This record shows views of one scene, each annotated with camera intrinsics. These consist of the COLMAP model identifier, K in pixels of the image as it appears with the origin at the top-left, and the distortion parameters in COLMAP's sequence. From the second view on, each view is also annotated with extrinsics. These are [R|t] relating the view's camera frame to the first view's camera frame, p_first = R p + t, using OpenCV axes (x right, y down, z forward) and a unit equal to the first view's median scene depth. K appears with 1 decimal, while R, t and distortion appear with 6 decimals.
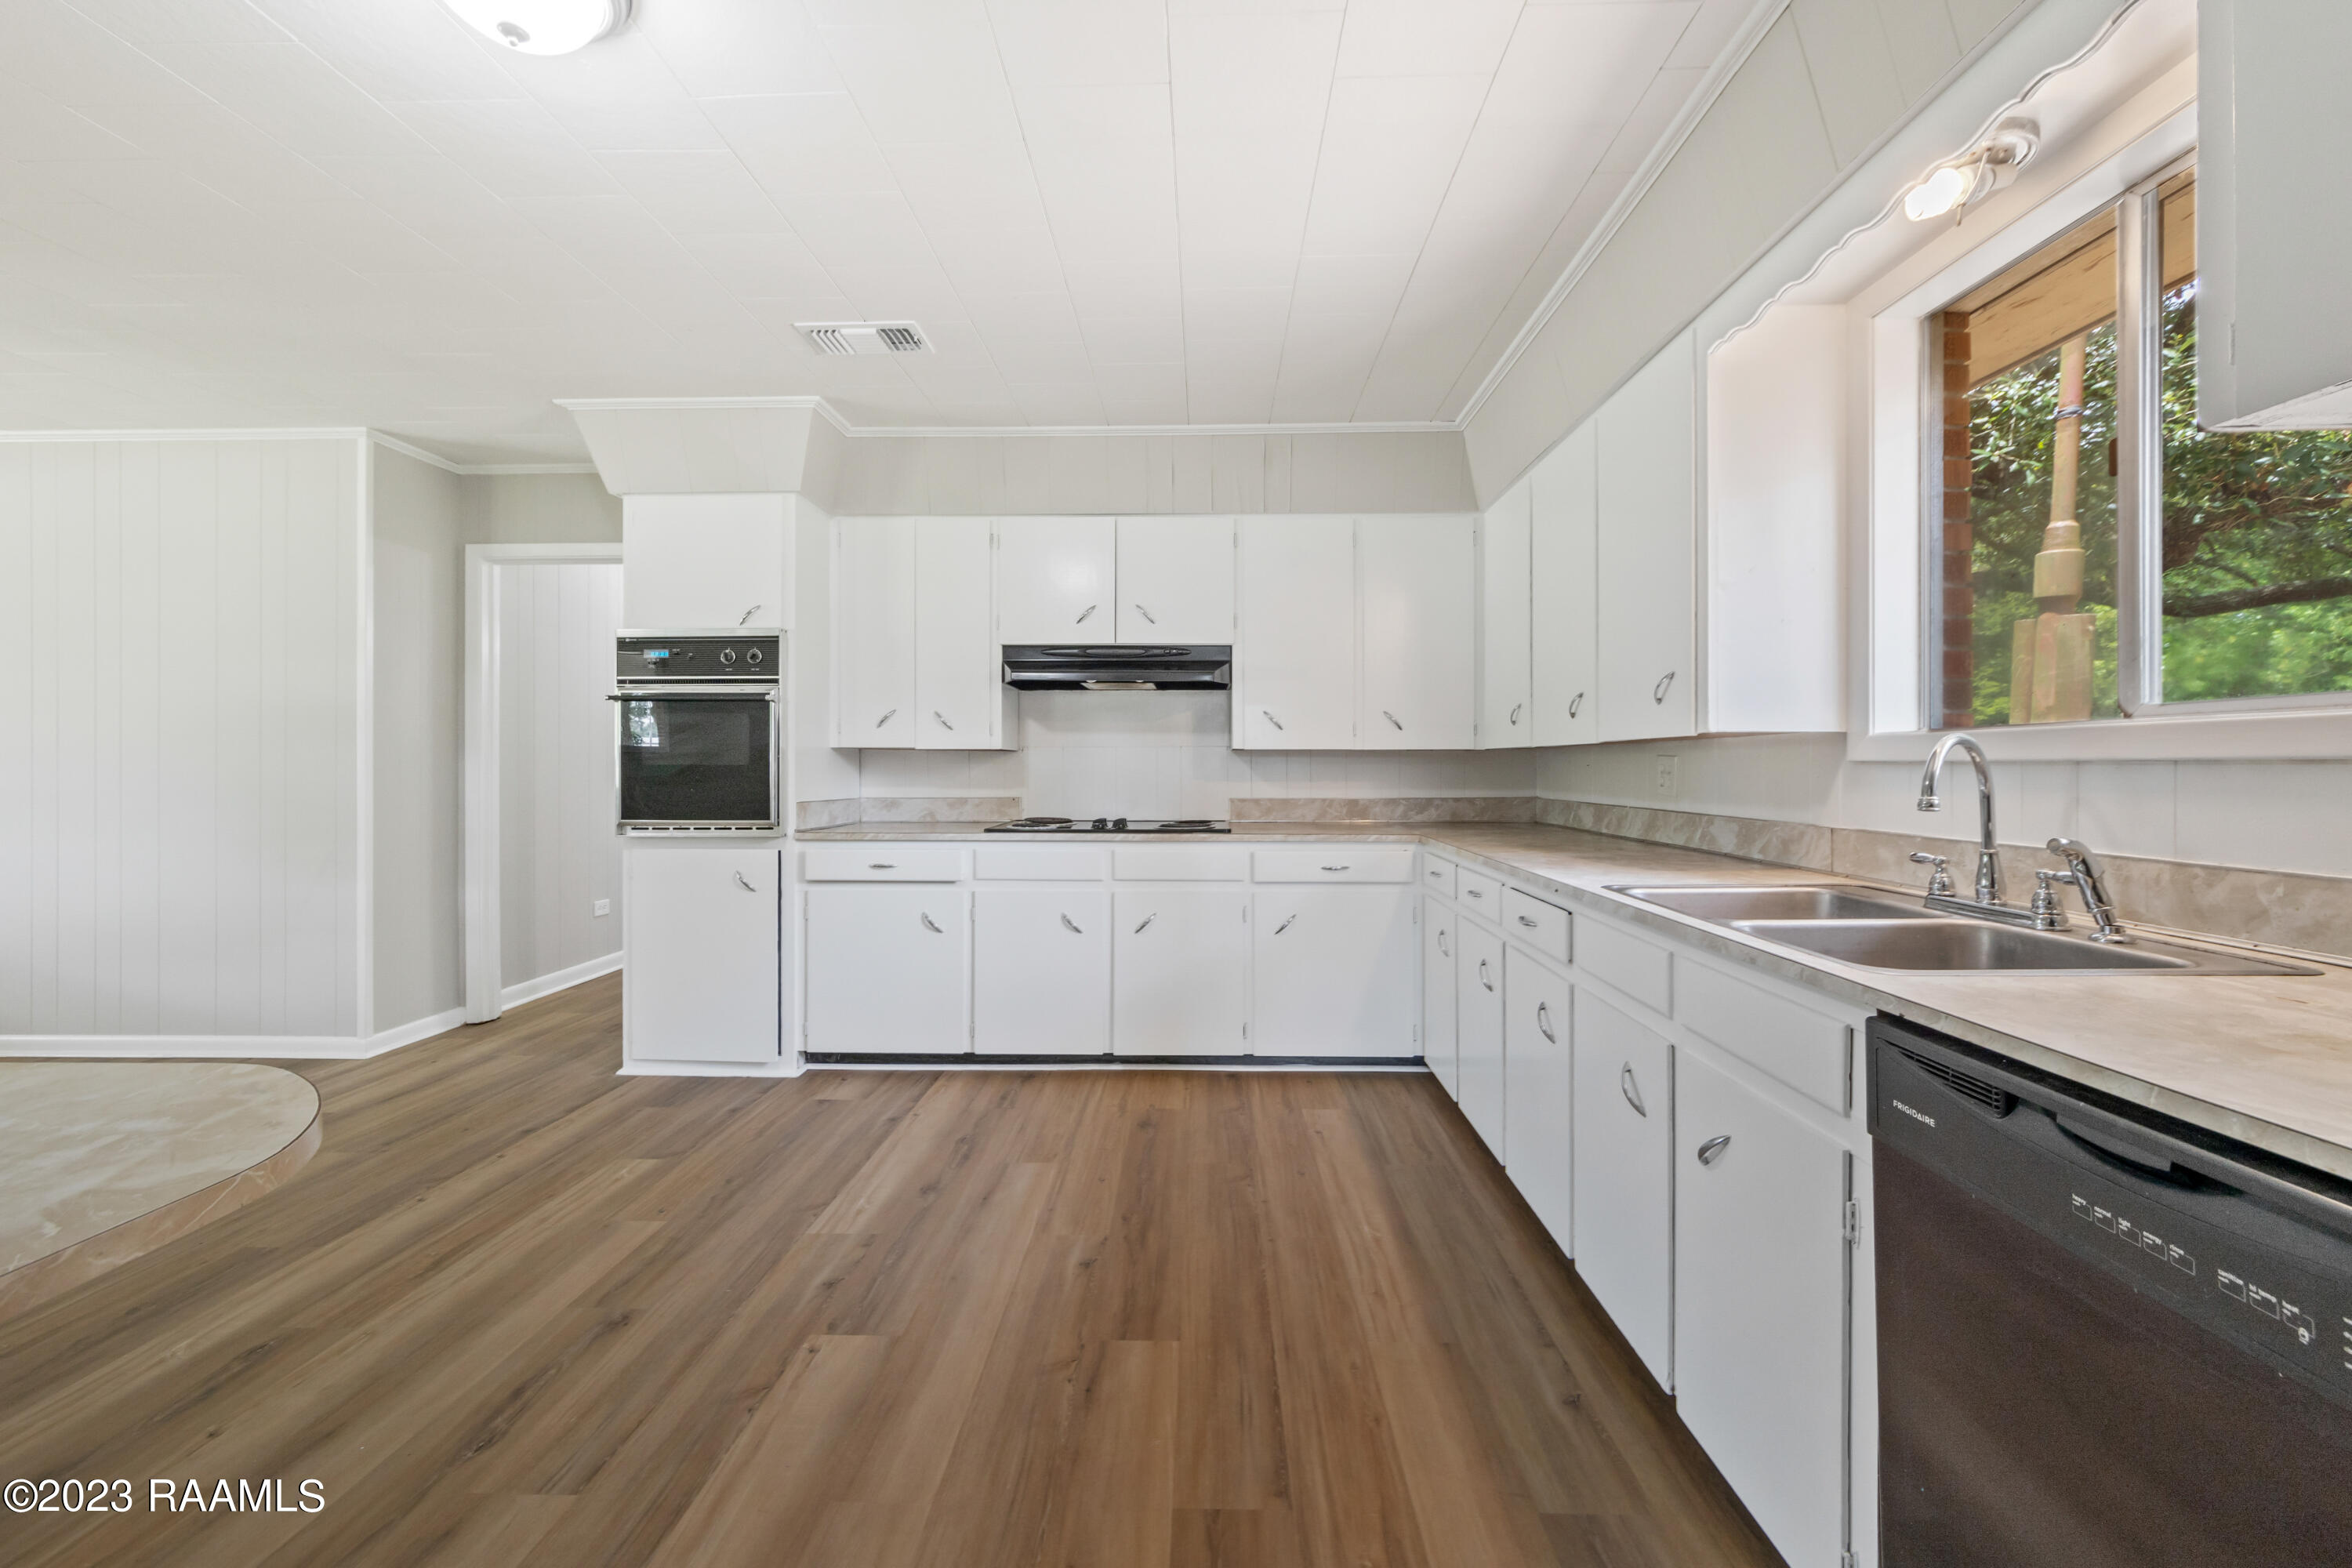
lens RADIAL K [[927.3, 0, 1183.6], [0, 927.3, 767.2], [0, 0, 1]] dist [0.001760, -0.000500]
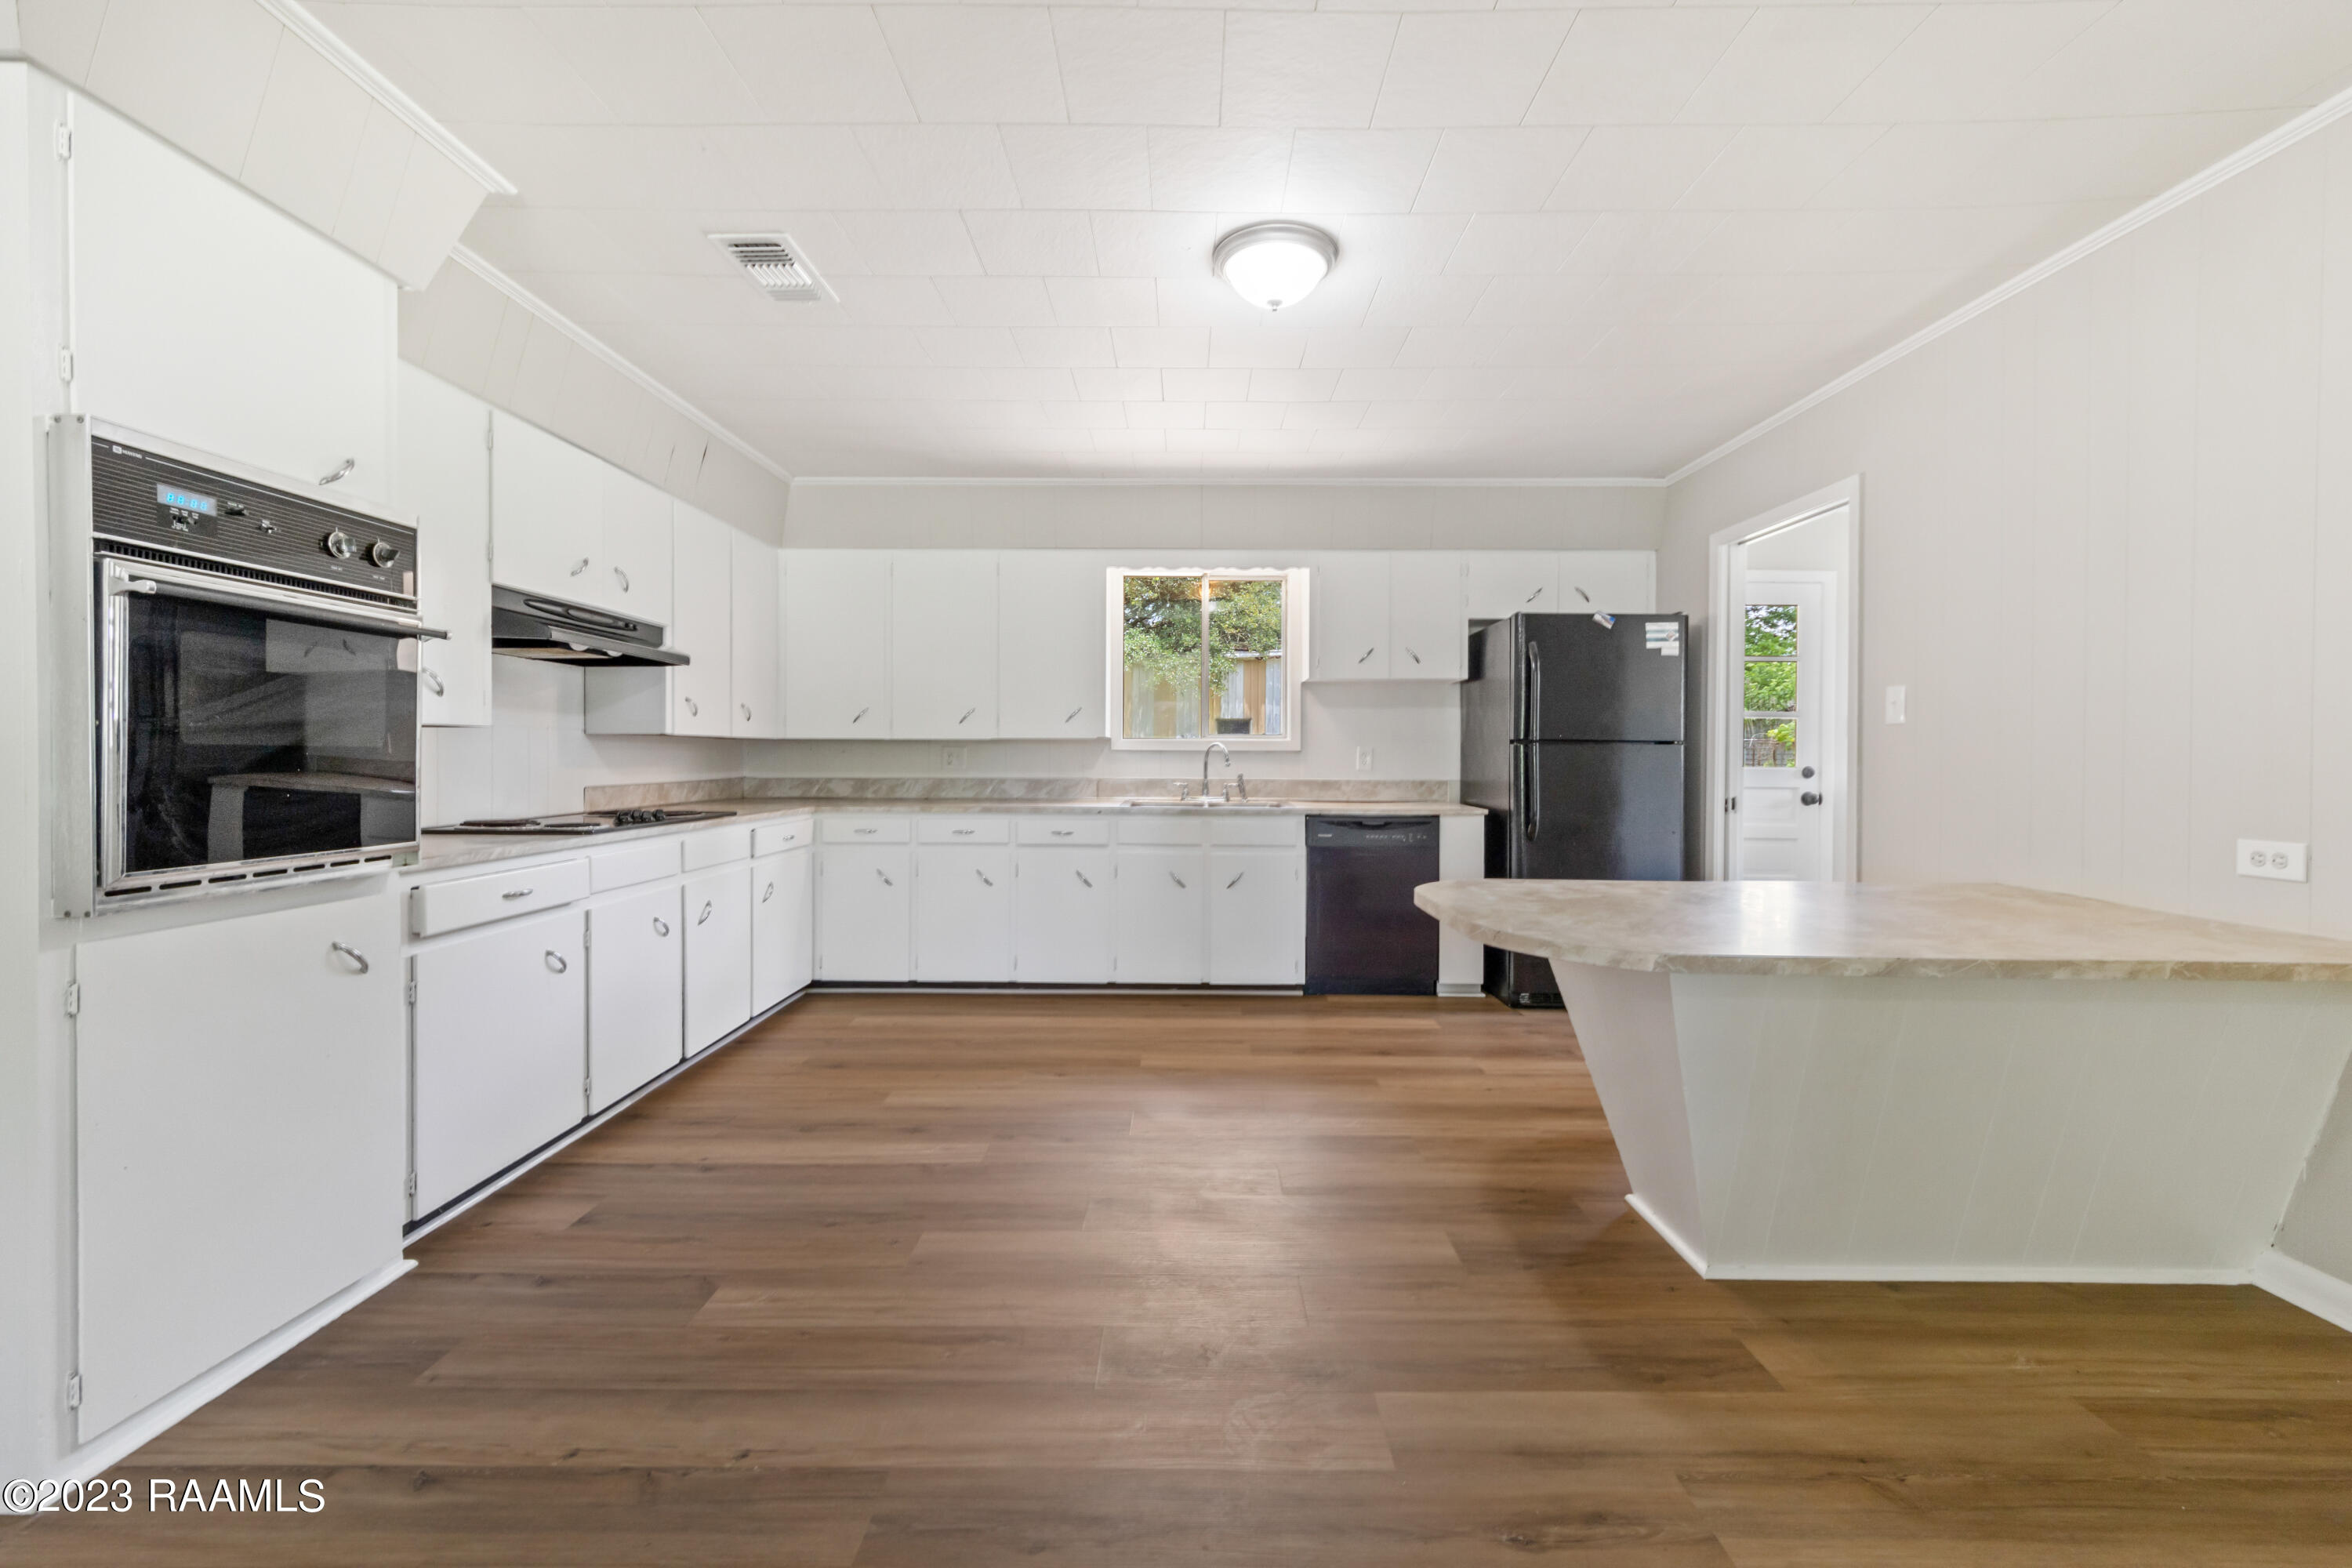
lens RADIAL K [[927.3, 0, 1176.1], [0, 927.3, 766.5], [0, 0, 1]] dist [0.001760, -0.000500]
pose [[-0.009419, -0.011875, 0.999885, -1.130222], [-0.000388, 0.999929, 0.011872, 0.003612], [-0.999956, -0.000276, -0.009423, 0.567357]]
